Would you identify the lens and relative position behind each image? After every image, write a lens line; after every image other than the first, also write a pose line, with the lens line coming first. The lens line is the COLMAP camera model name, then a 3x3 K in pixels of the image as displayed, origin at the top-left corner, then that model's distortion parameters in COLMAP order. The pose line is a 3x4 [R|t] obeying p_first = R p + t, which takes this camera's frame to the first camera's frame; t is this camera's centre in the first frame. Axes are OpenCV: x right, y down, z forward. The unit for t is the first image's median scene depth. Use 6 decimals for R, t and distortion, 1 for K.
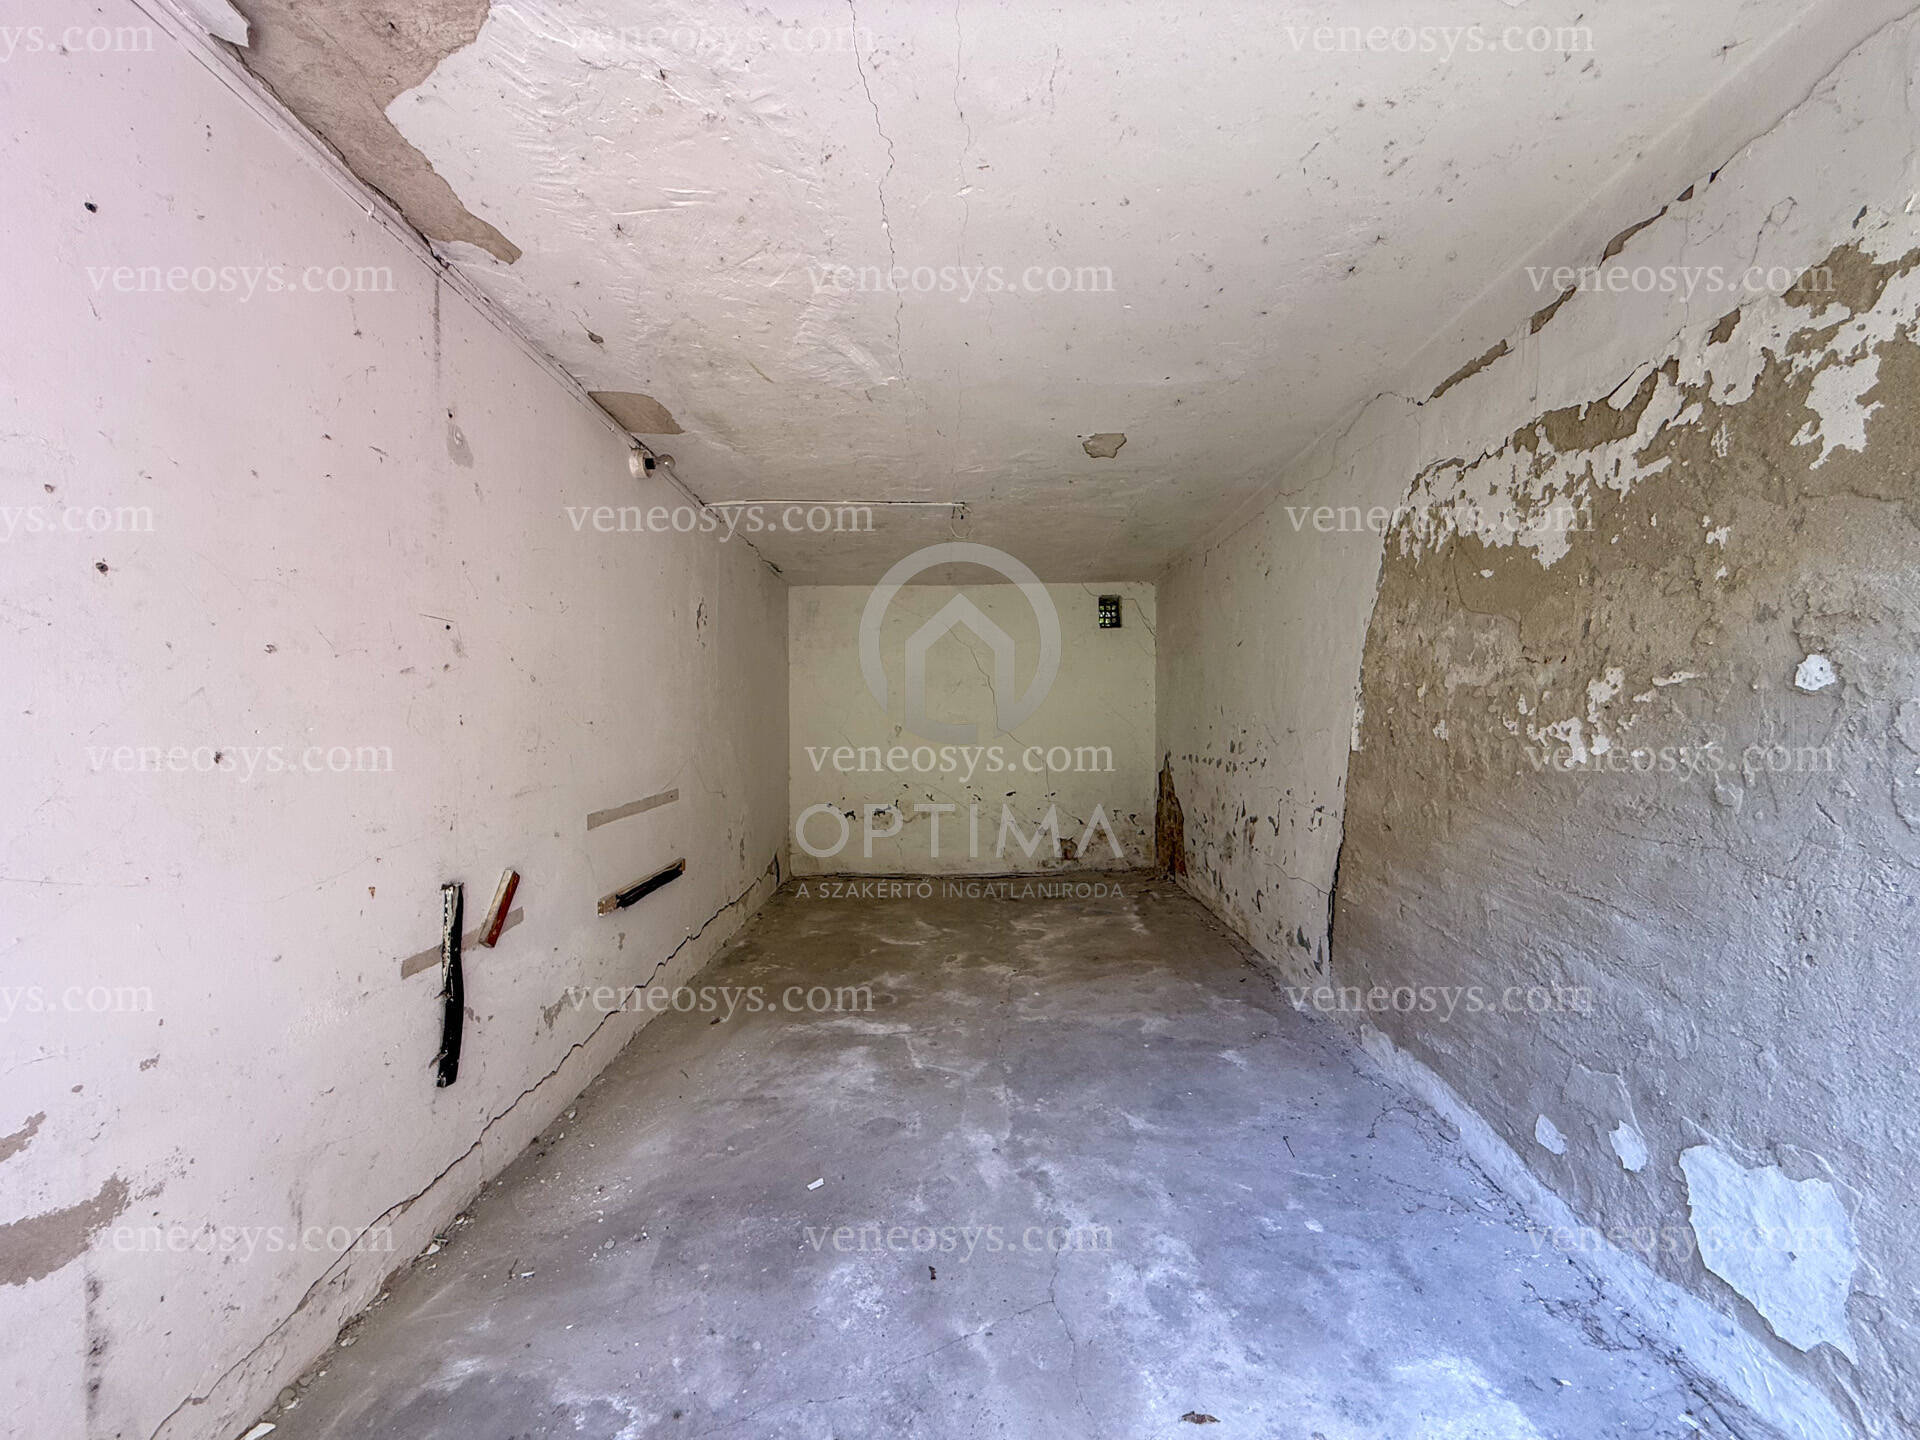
lens RADIAL K [[758.0, 0, 915.9], [0, 758.0, 726.5], [0, 0, 1]] dist [-0.001162, 0.000211]
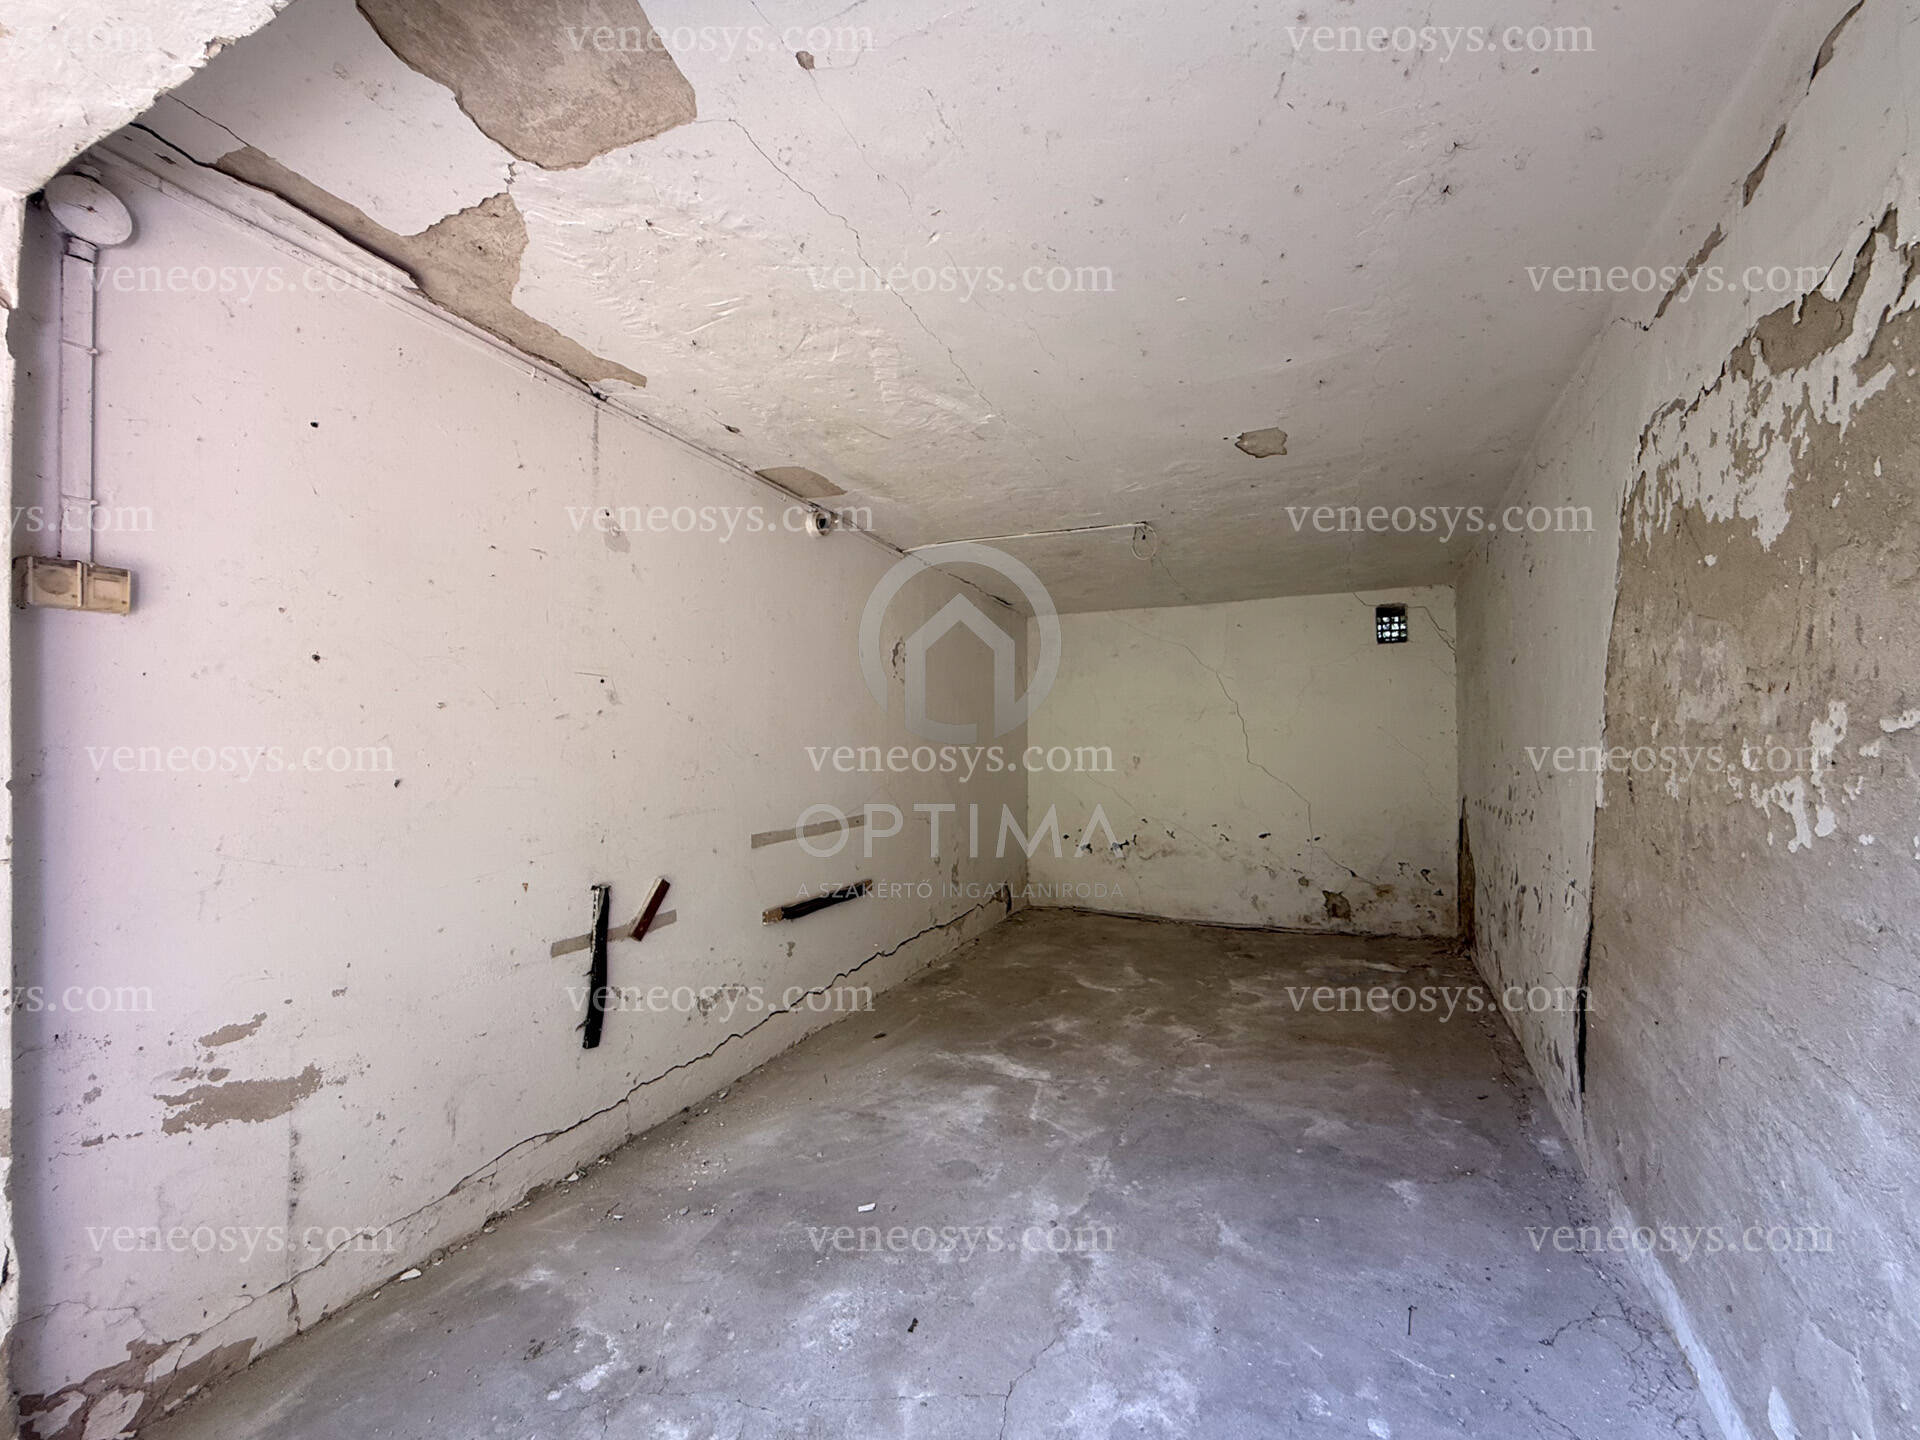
lens RADIAL K [[758.0, 0, 921.5], [0, 758.0, 729.9], [0, 0, 1]] dist [-0.001162, 0.000211]
pose [[0.907517, -0.001126, -0.420015, 0.393532], [-0.010295, 0.999636, -0.024926, -0.023820], [0.419890, 0.026945, 0.907175, 0.080803]]
